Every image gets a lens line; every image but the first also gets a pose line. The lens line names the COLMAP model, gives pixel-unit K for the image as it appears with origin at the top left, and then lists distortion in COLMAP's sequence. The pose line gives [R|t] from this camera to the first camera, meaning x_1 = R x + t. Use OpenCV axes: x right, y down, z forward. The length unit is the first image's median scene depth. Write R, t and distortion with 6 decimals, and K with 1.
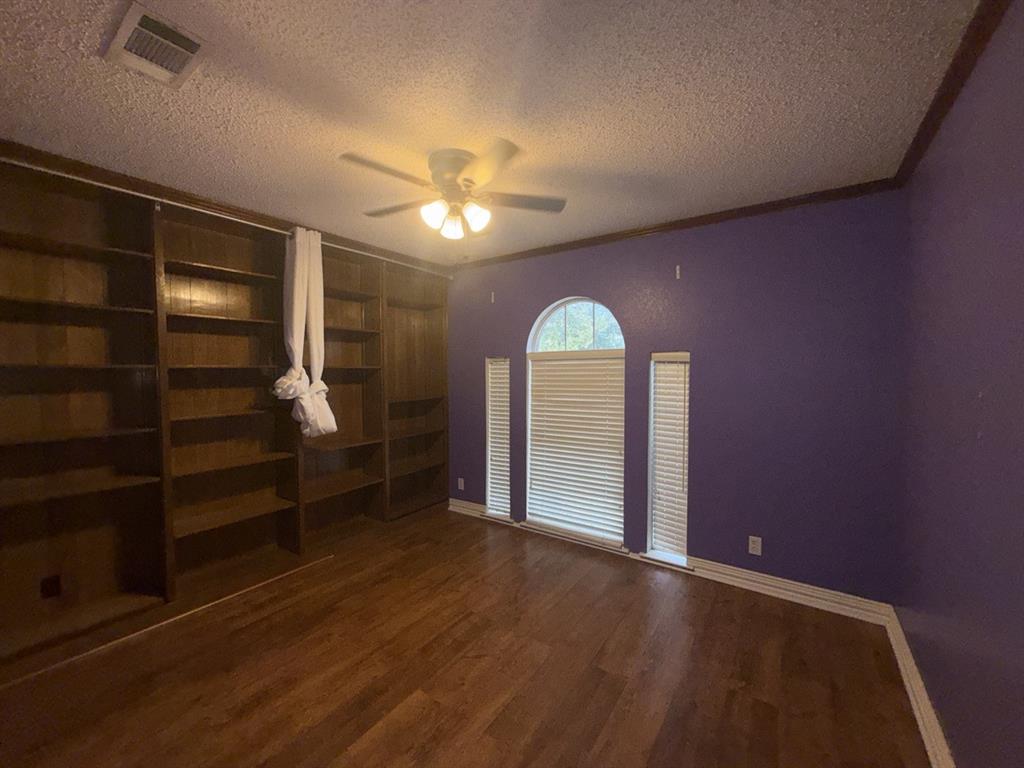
lens RADIAL K [[409.2, 0, 512.6], [0, 409.2, 381.3], [0, 0, 1]] dist [-0.001281, 0.000372]
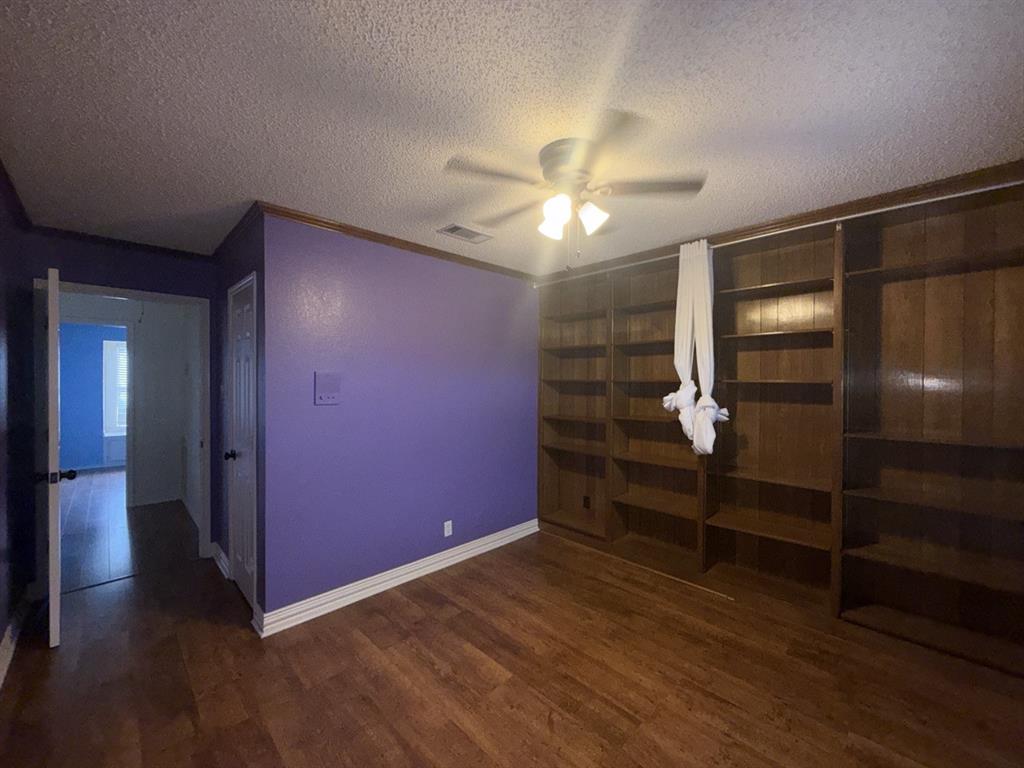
lens RADIAL K [[409.2, 0, 512.9], [0, 409.2, 383.6], [0, 0, 1]] dist [-0.001281, 0.000372]
pose [[-0.180270, 0.009172, -0.983574, 0.637699], [-0.030963, 0.999408, 0.014995, -0.037049], [0.983130, 0.033158, -0.179879, 0.881361]]
